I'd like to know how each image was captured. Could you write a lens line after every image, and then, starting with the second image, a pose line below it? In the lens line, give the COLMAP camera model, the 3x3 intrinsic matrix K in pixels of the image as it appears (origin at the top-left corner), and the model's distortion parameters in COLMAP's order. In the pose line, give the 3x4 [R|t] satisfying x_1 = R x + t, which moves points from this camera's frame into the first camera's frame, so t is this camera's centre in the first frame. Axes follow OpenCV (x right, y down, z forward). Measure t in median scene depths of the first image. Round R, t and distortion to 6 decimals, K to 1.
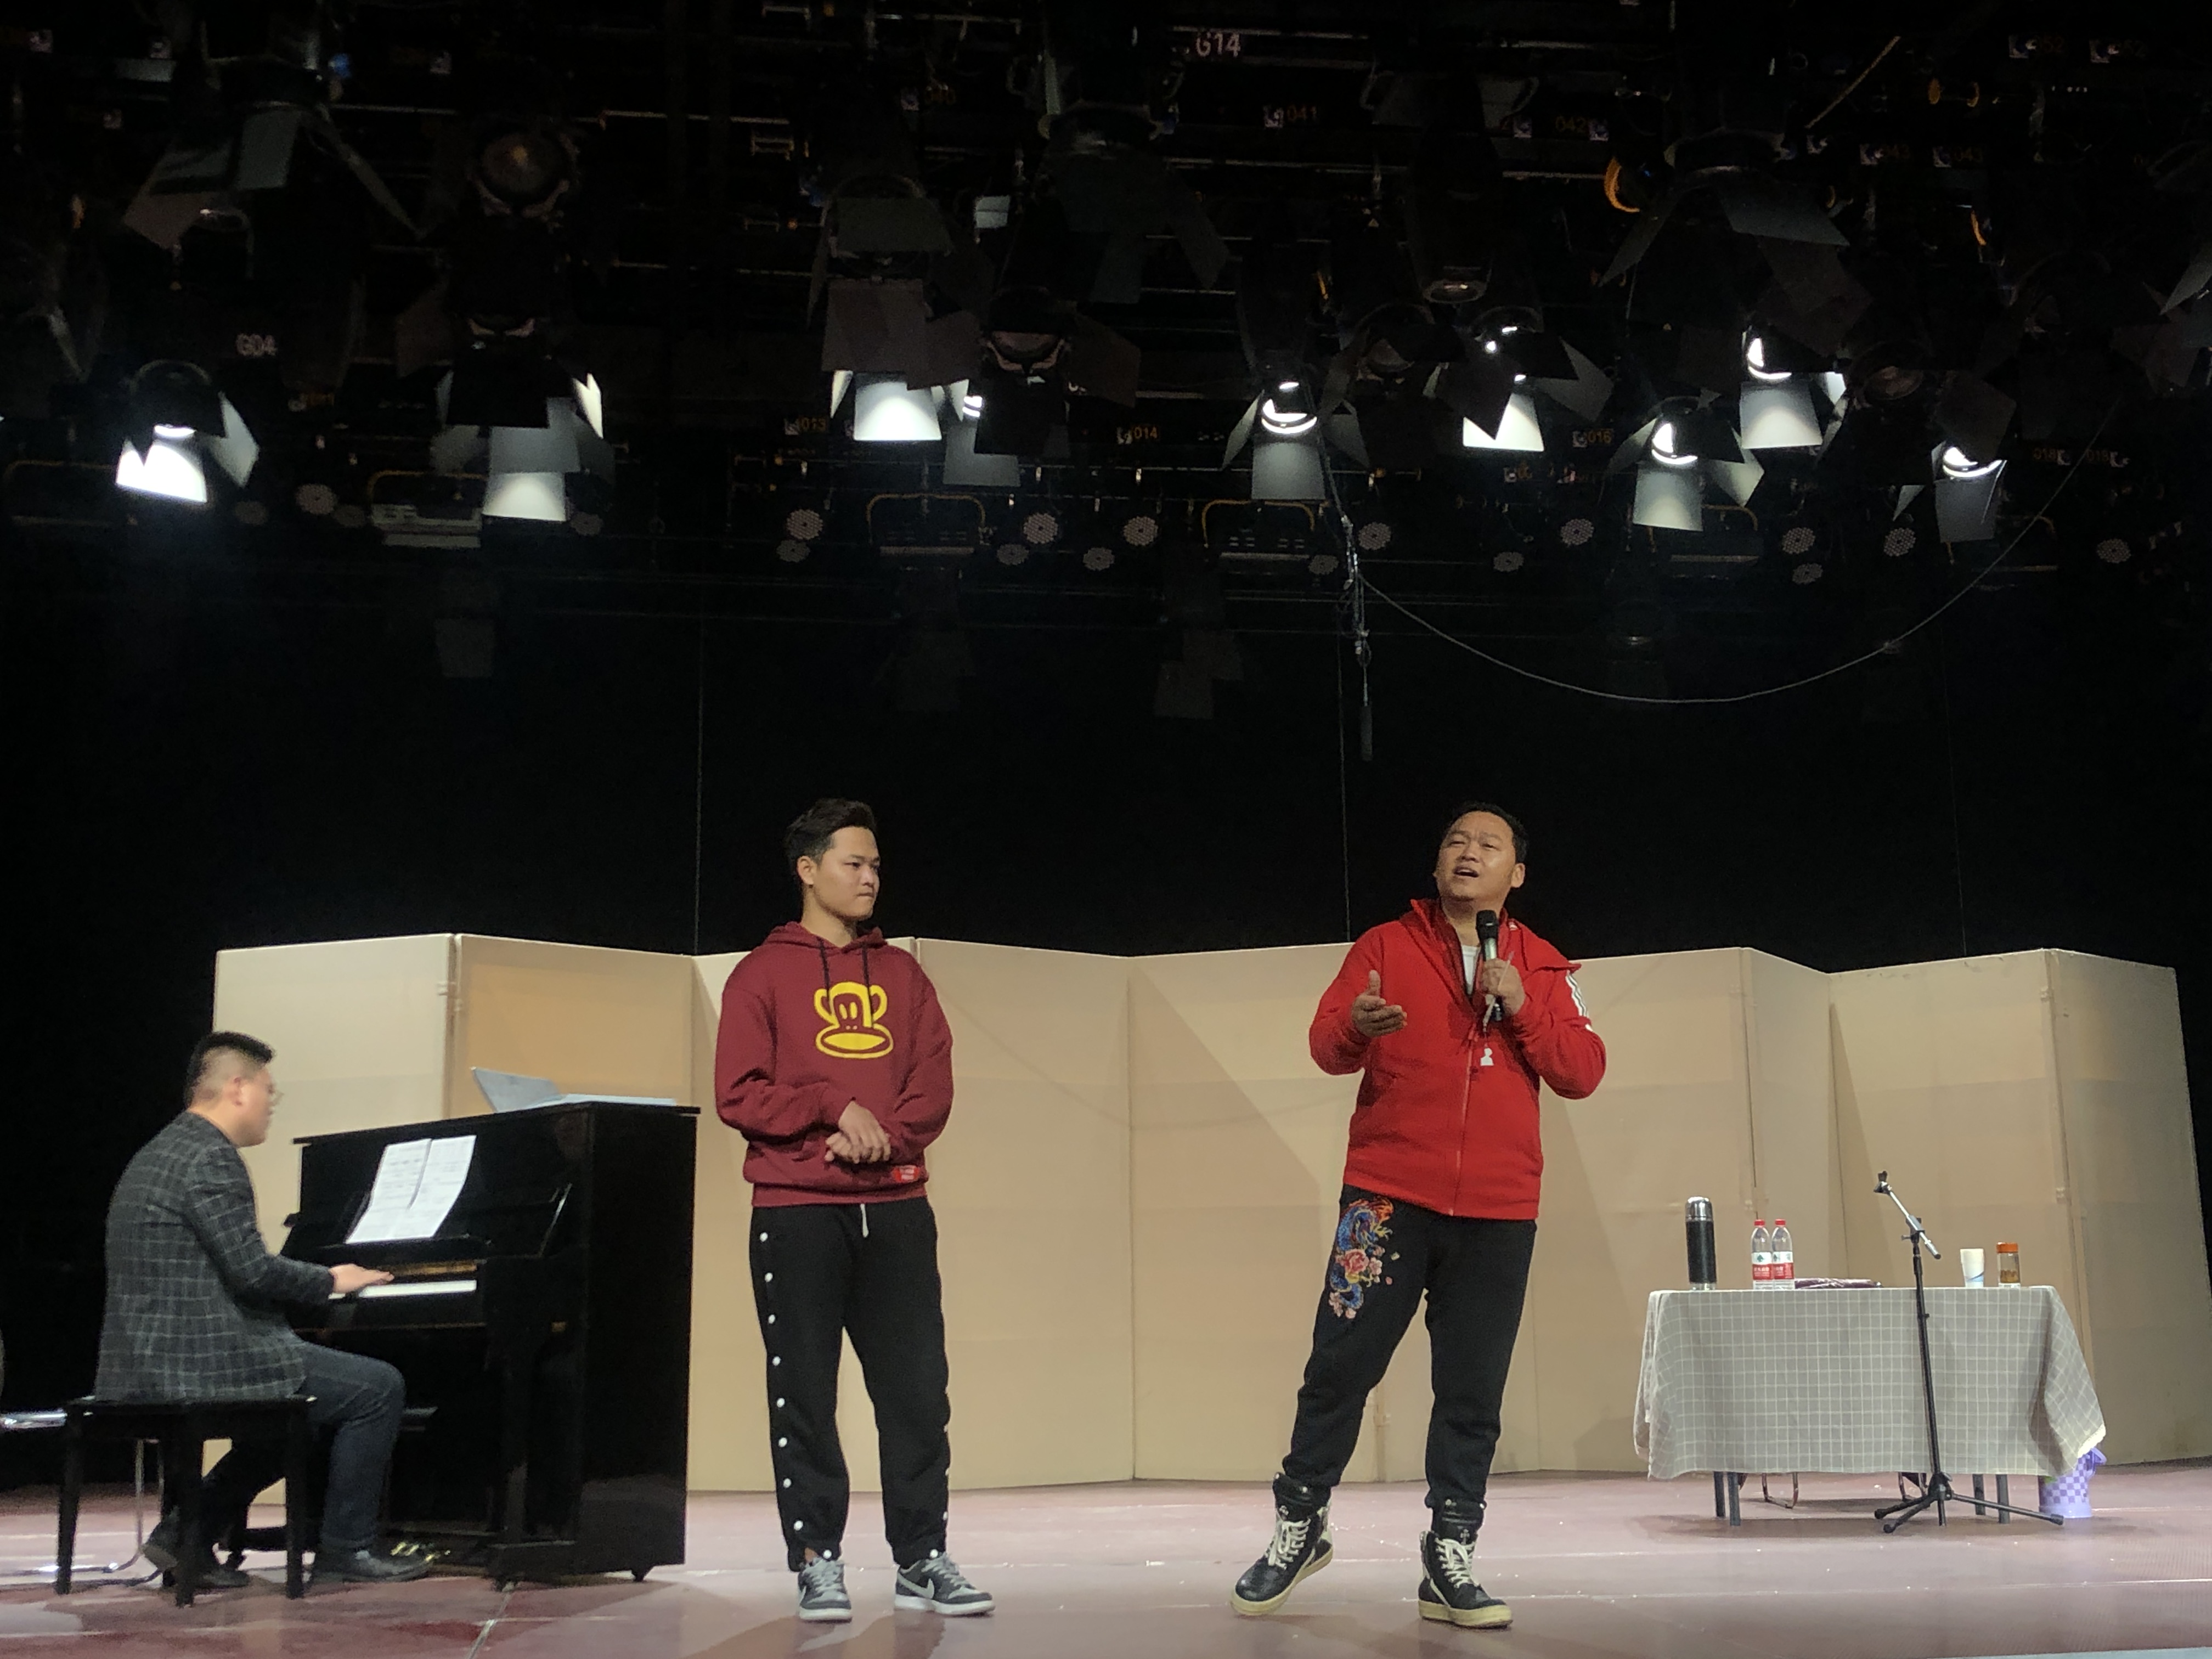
lens RADIAL K [[2727.0, 0, 1115.9], [0, 2727.0, 816.0], [0, 0, 1]] dist [-0.000727, 0.000000]
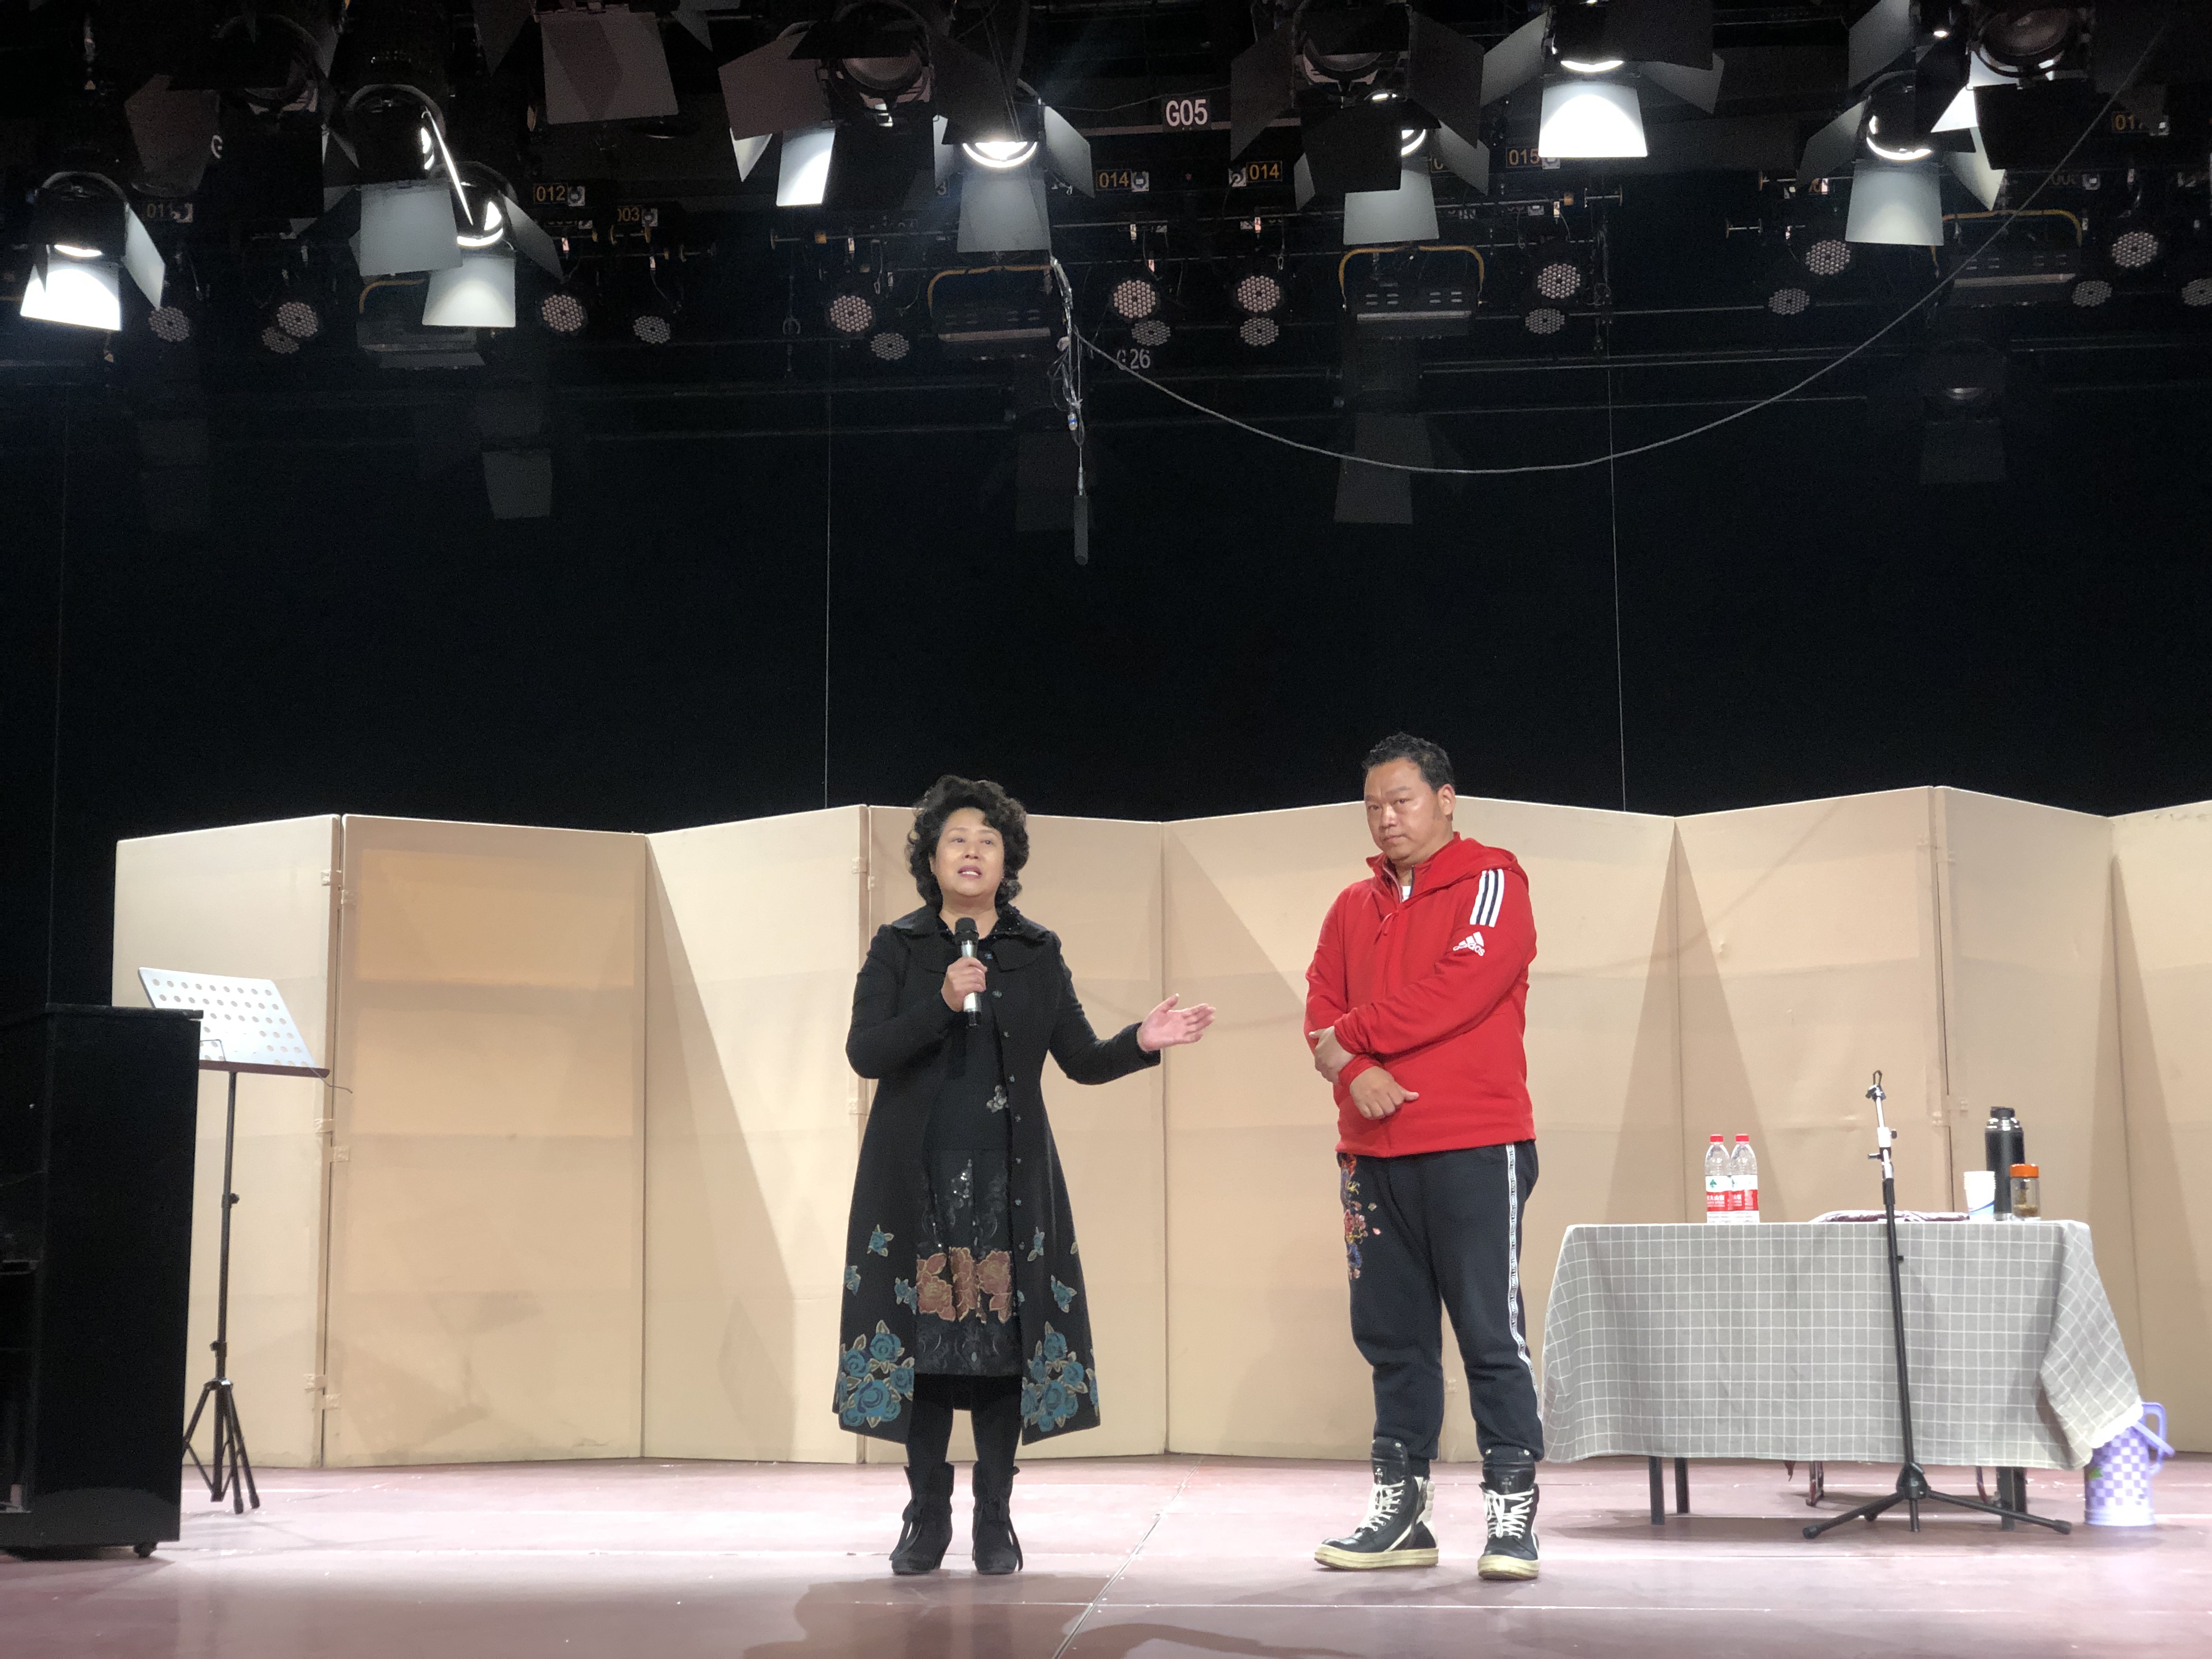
lens RADIAL K [[3256.1, 0, 1097.5], [0, 3256.1, 825.1], [0, 0, 1]] dist [0.046146, 0.000000]
pose [[0.972142, -0.027446, -0.232781, 0.292907], [0.038815, 0.998259, 0.044402, 0.012599], [0.231157, -0.052200, 0.971515, 0.063858]]
